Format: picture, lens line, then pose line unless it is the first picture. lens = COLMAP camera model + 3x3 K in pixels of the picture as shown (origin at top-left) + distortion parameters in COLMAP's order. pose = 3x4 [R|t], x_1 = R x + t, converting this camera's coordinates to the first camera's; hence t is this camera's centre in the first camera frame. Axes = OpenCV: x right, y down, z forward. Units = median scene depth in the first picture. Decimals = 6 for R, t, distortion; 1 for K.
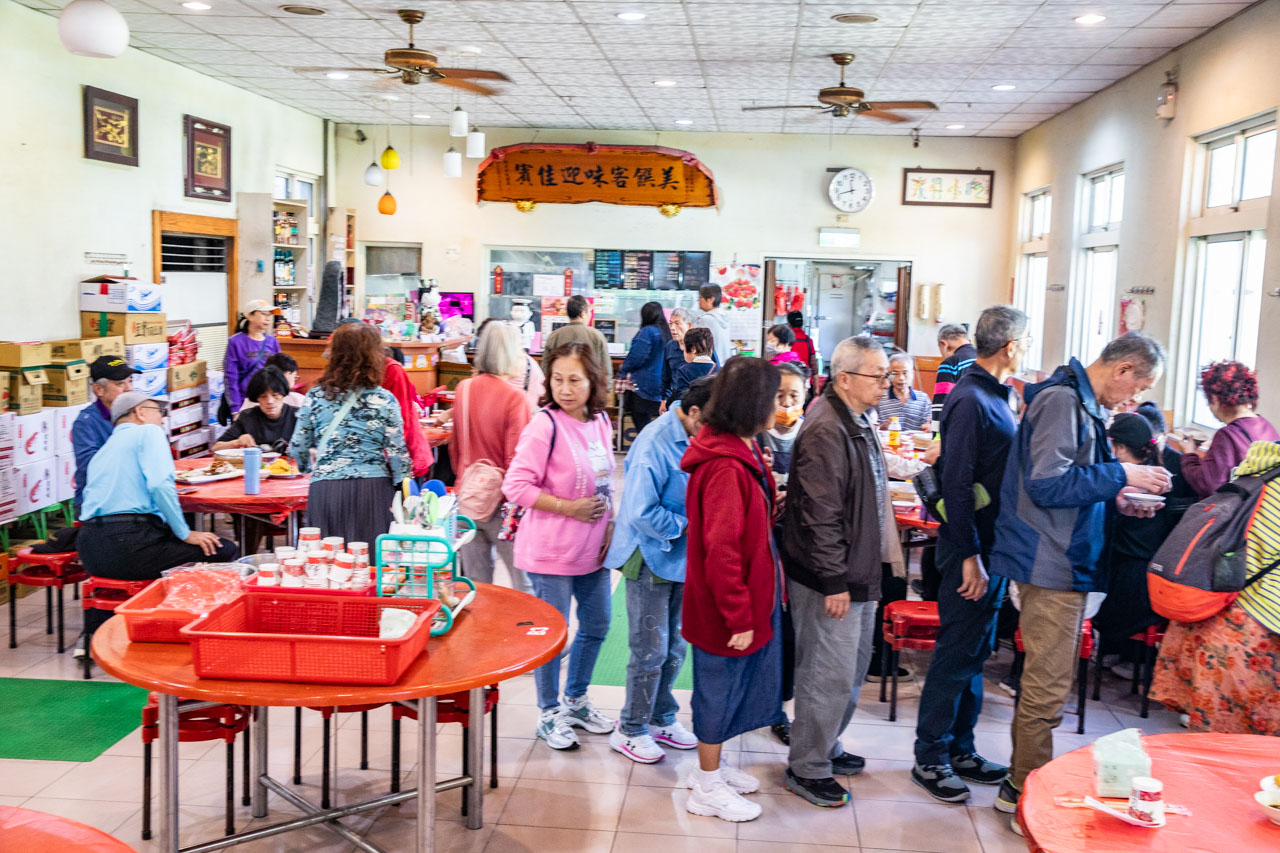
lens RADIAL K [[1303.3, 0, 642.7], [0, 1303.3, 427.5], [0, 0, 1]] dist [-0.013255, 0.000000]
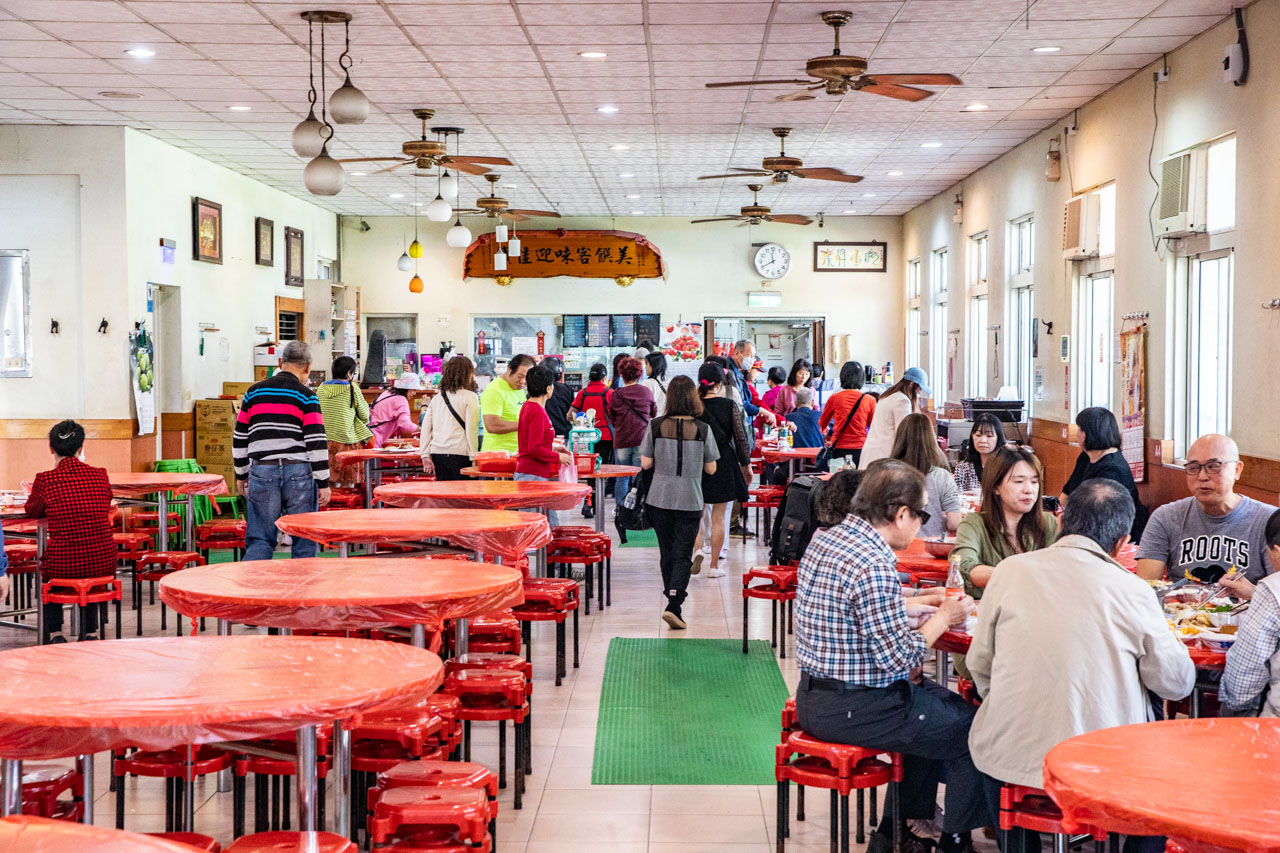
lens RADIAL K [[2030.1, 0, 639.8], [0, 2030.1, 425.9], [0, 0, 1]] dist [0.011649, 0.000000]
pose [[0.996982, -0.032122, 0.070680, -0.104756], [0.037579, 0.996300, -0.077294, 0.115690], [-0.067936, 0.079717, 0.994500, -0.881582]]
